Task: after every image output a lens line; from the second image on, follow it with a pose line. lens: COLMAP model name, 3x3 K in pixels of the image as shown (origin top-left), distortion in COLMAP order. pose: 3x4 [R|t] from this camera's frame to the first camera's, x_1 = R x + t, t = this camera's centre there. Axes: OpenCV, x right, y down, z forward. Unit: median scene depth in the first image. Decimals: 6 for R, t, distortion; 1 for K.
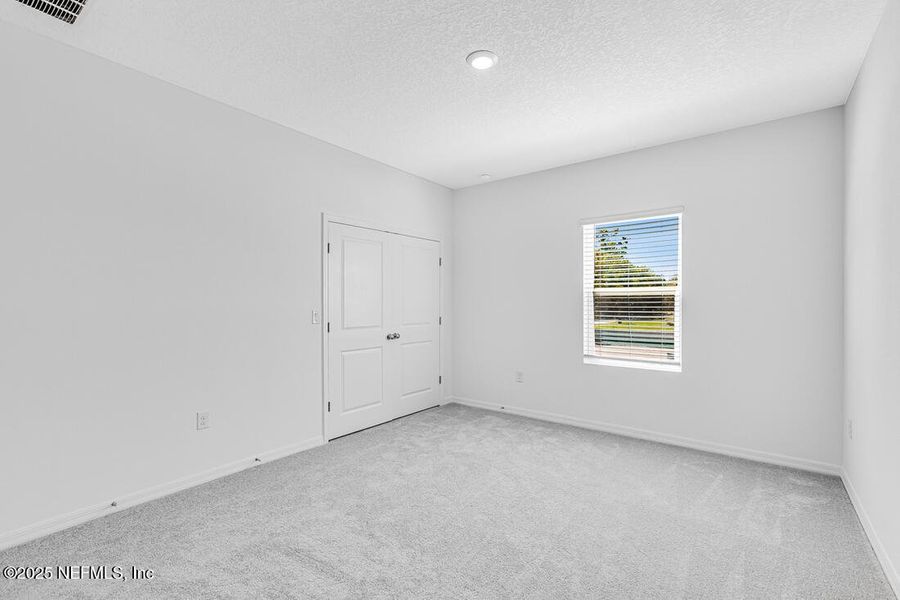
lens RADIAL K [[403.6, 0, 453.2], [0, 403.6, 301.5], [0, 0, 1]] dist [-0.009369, -0.000914]
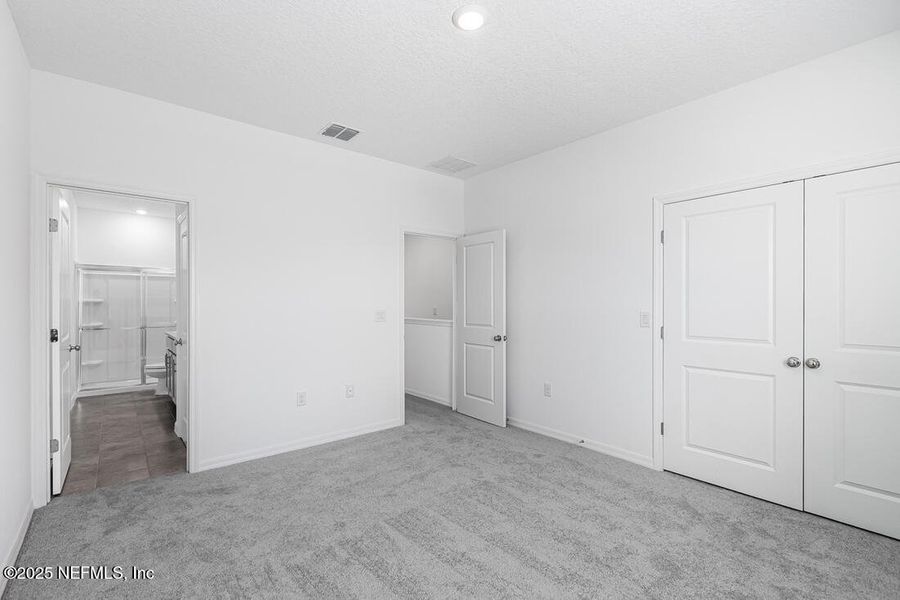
lens RADIAL K [[403.6, 0, 447.1], [0, 403.6, 300.4], [0, 0, 1]] dist [-0.009369, -0.000914]
pose [[-0.230936, 0.004200, -0.972960, 0.541395], [0.005089, 0.999982, 0.003109, -0.005324], [0.972956, -0.004233, -0.230954, 0.691567]]
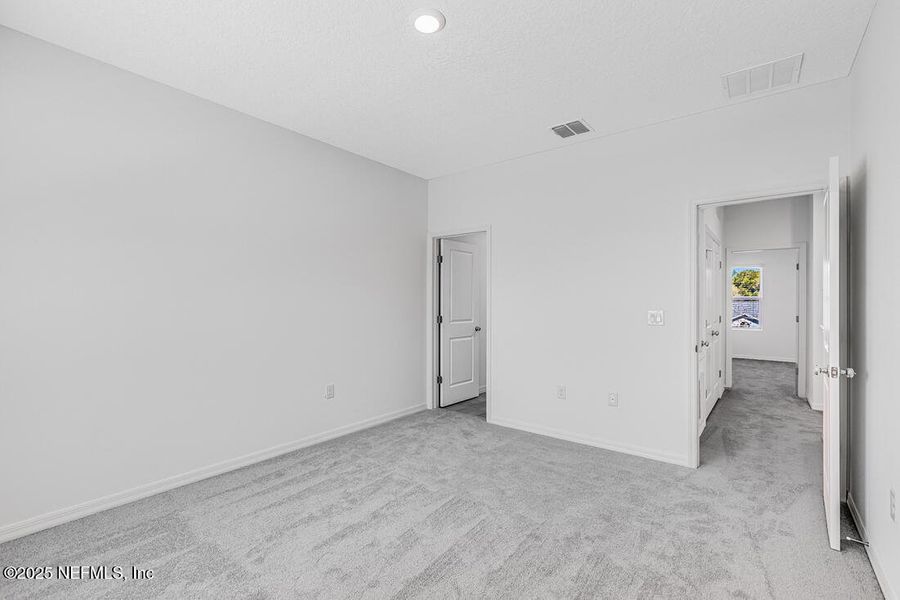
lens RADIAL K [[403.6, 0, 452.0], [0, 403.6, 300.7], [0, 0, 1]] dist [-0.009369, -0.000914]
pose [[-0.999911, 0.006246, 0.011815, 0.001601], [0.006256, 0.999980, 0.000781, -0.004711], [-0.011810, 0.000855, -0.999930, 1.117546]]
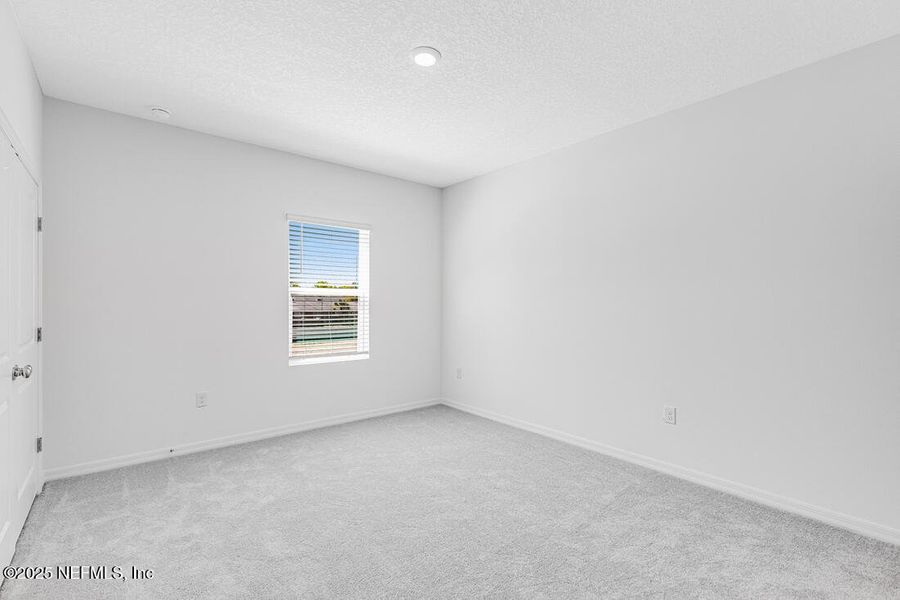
lens RADIAL K [[403.6, 0, 448.9], [0, 403.6, 301.0], [0, 0, 1]] dist [-0.009369, -0.000914]
pose [[0.216450, 0.008021, 0.976261, -0.529621], [-0.005994, 0.999958, -0.006887, 0.004939], [-0.976275, -0.004361, 0.216489, 0.438194]]
